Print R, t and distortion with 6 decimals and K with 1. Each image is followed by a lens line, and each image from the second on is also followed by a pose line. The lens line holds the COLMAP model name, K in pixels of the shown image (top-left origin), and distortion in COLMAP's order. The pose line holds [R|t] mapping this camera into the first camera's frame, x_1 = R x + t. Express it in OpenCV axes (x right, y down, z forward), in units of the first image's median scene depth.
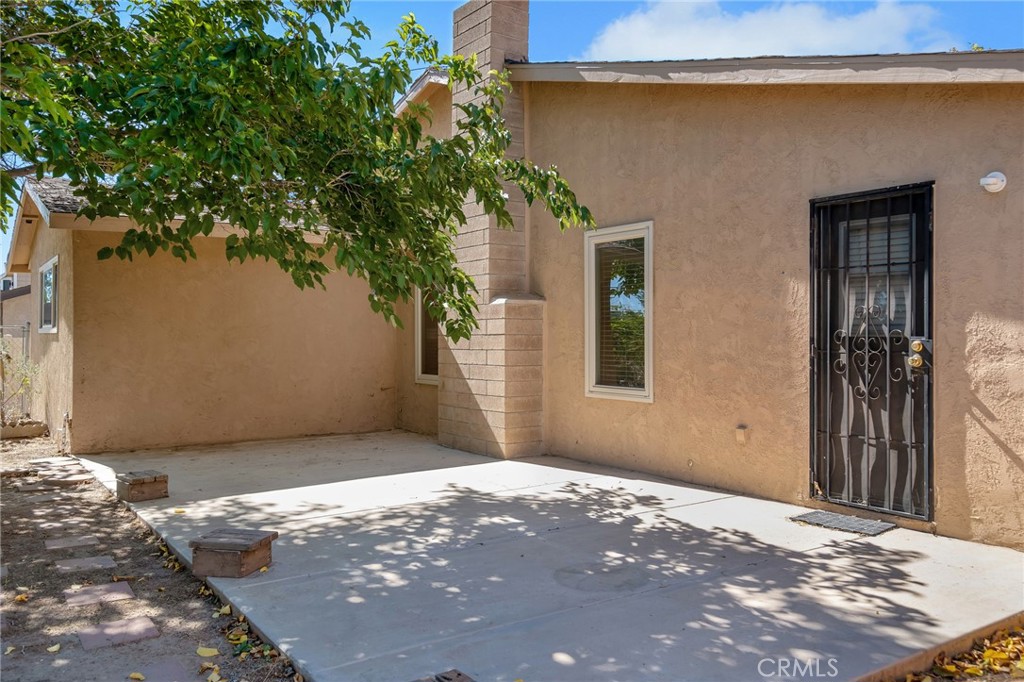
lens RADIAL K [[849.6, 0, 512.7], [0, 849.6, 334.5], [0, 0, 1]] dist [0.008917, 0.005348]
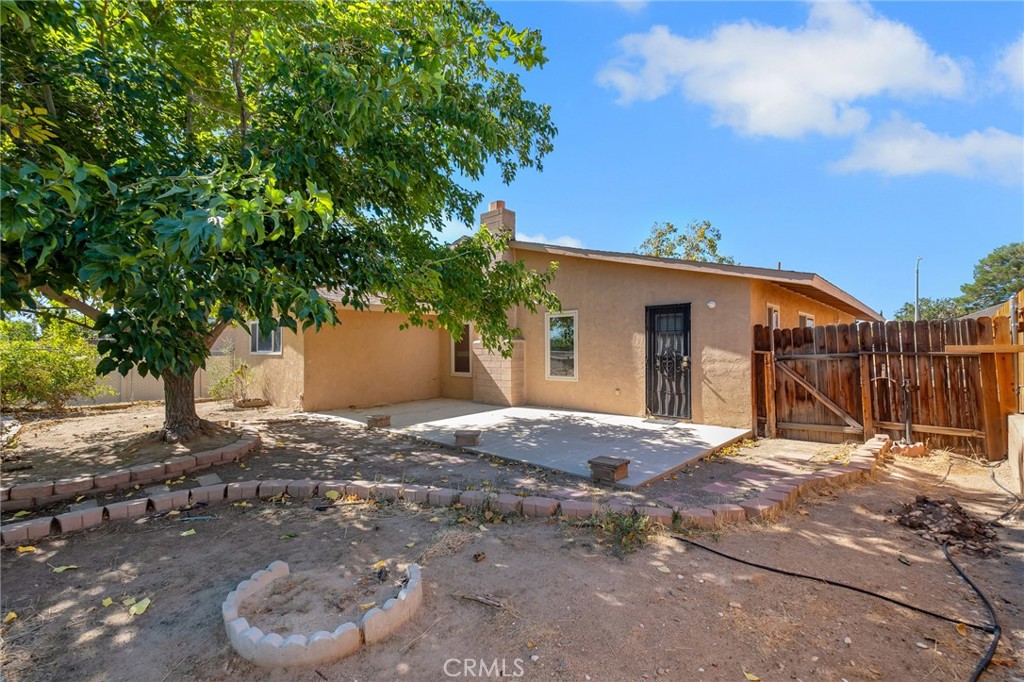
lens RADIAL K [[452.0, 0, 511.3], [0, 452.0, 349.9], [0, 0, 1]] dist [-0.002923, -0.000335]
pose [[0.977104, -0.005114, 0.212699, -0.366688], [0.005248, 0.999986, -0.000064, -0.017620], [-0.212695, 0.001179, 0.977118, -0.320795]]
